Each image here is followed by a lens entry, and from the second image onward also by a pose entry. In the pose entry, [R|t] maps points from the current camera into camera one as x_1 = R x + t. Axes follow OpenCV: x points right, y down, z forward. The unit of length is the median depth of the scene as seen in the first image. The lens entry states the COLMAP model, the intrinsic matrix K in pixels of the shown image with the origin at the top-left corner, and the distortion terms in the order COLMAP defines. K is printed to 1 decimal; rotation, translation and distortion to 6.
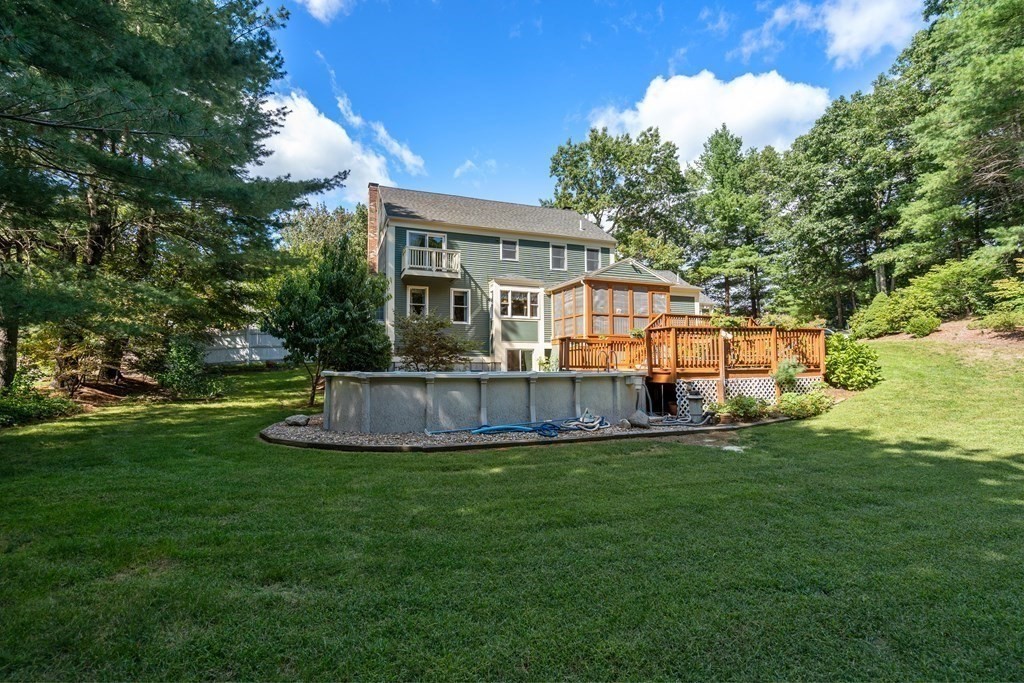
lens RADIAL K [[467.6, 0, 512.0], [0, 467.6, 341.5], [0, 0, 1]] dist [-0.000287, 0.000381]
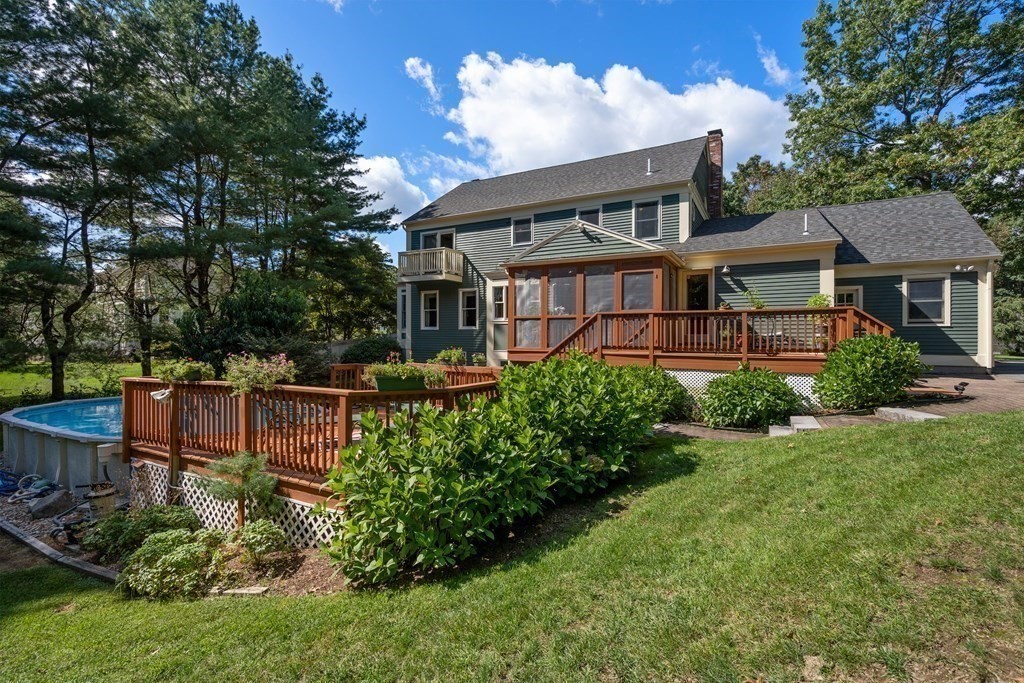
lens RADIAL K [[467.6, 0, 512.0], [0, 467.6, 341.5], [0, 0, 1]] dist [-0.000287, 0.000381]
pose [[0.631432, 0.011668, -0.775343, 0.704300], [0.029657, 0.998792, 0.039183, -0.052851], [0.774864, -0.047736, 0.630323, 0.587176]]
